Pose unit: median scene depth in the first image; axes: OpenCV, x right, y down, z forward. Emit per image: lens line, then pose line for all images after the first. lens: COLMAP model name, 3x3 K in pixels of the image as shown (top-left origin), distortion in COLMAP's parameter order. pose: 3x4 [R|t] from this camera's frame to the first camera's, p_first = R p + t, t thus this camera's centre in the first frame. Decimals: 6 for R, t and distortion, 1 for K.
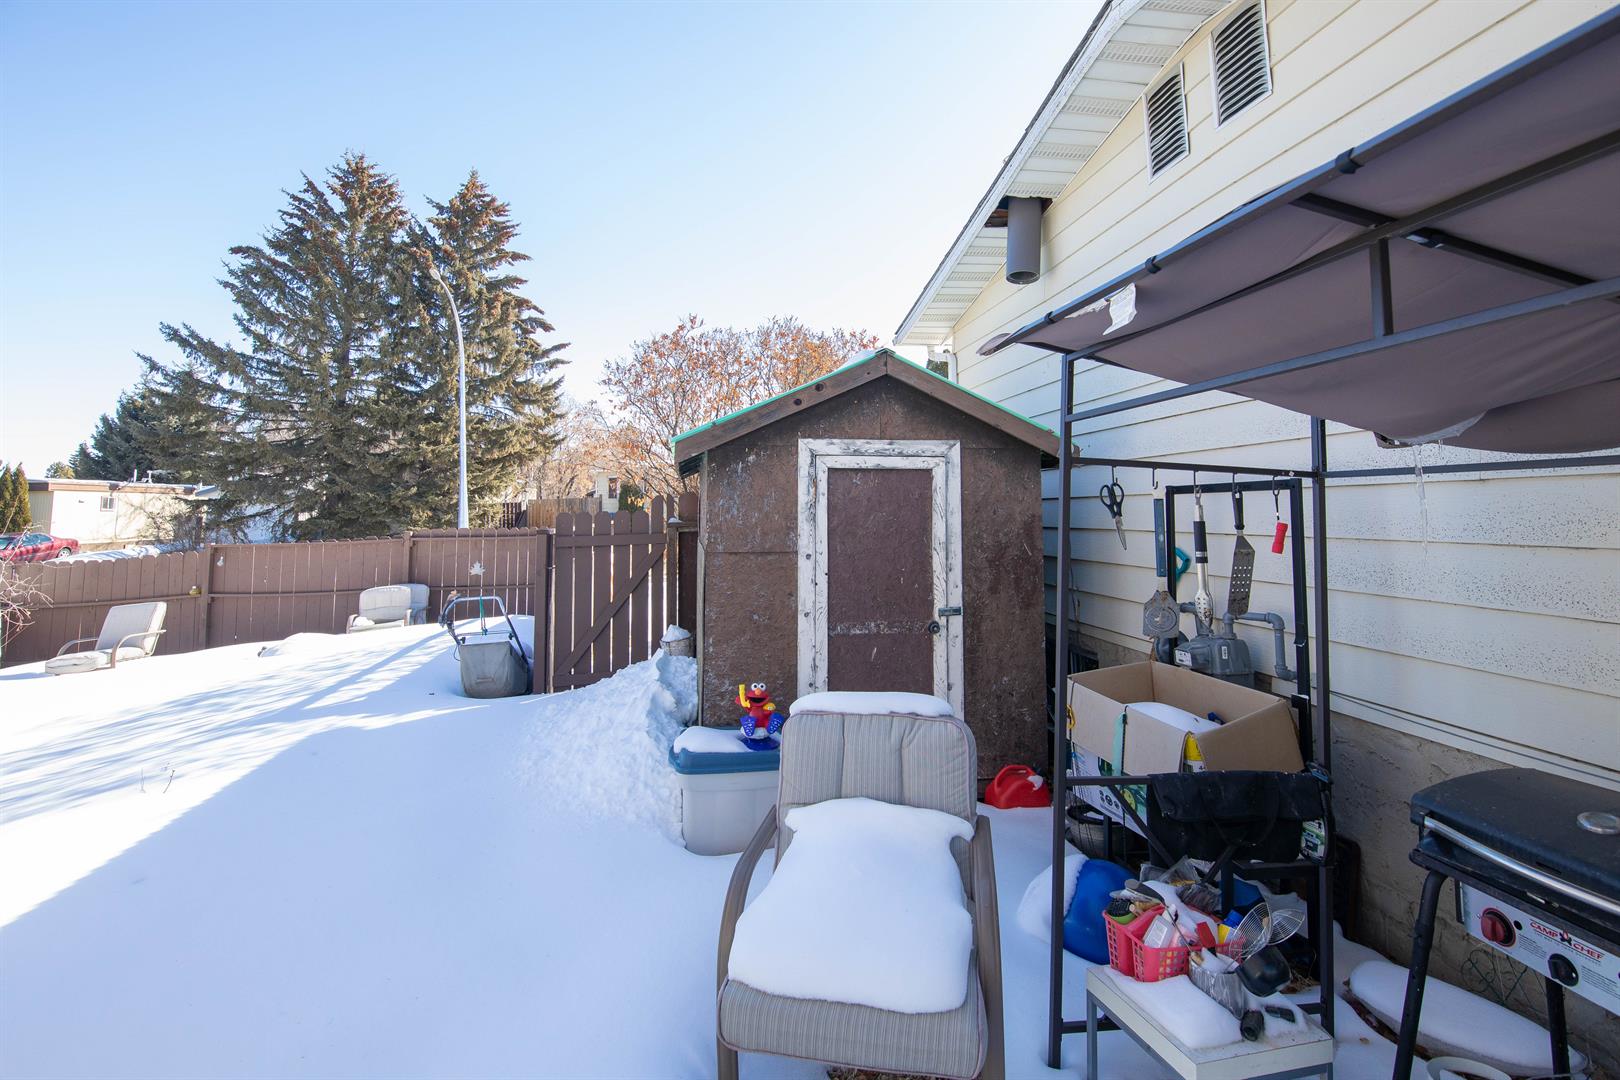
lens RADIAL K [[749.0, 0, 820.6], [0, 749.0, 420.6], [0, 0, 1]] dist [0.024851, -0.014480]
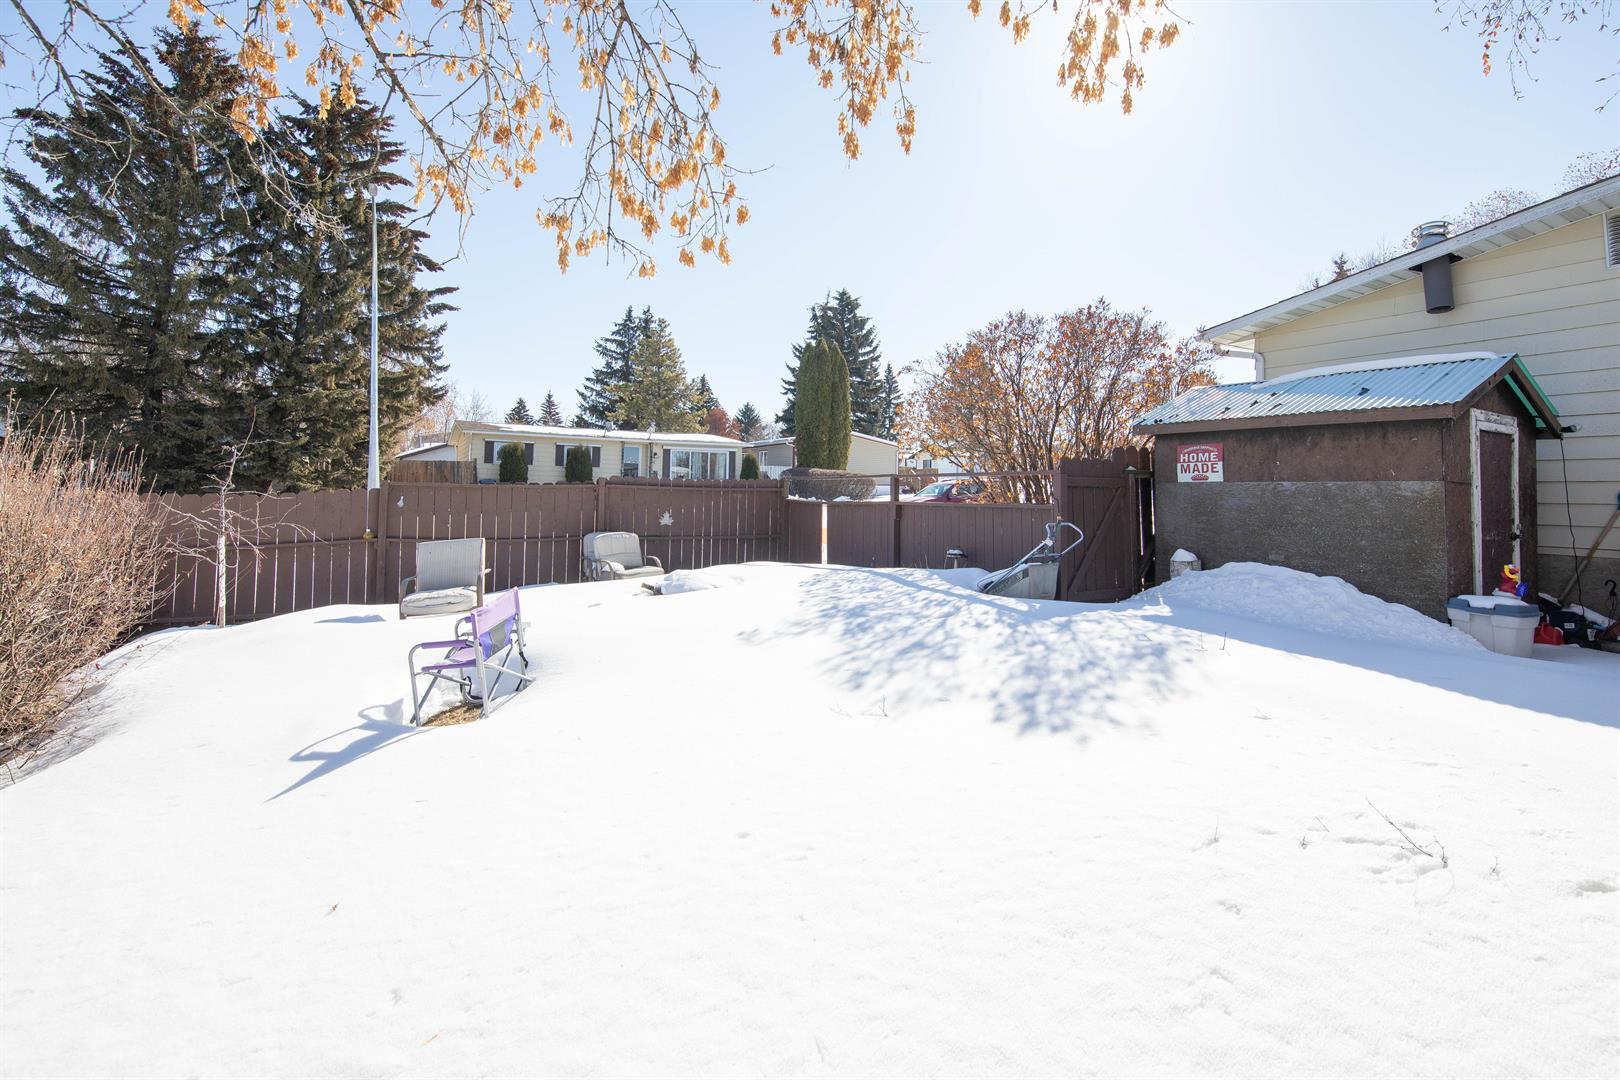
lens RADIAL K [[749.0, 0, 820.6], [0, 749.0, 420.6], [0, 0, 1]] dist [0.024851, -0.014480]
pose [[0.937121, 0.065849, 0.342737, -0.309979], [-0.072855, 0.997314, 0.007594, 0.023039], [-0.341316, -0.032087, 0.939401, 0.004377]]
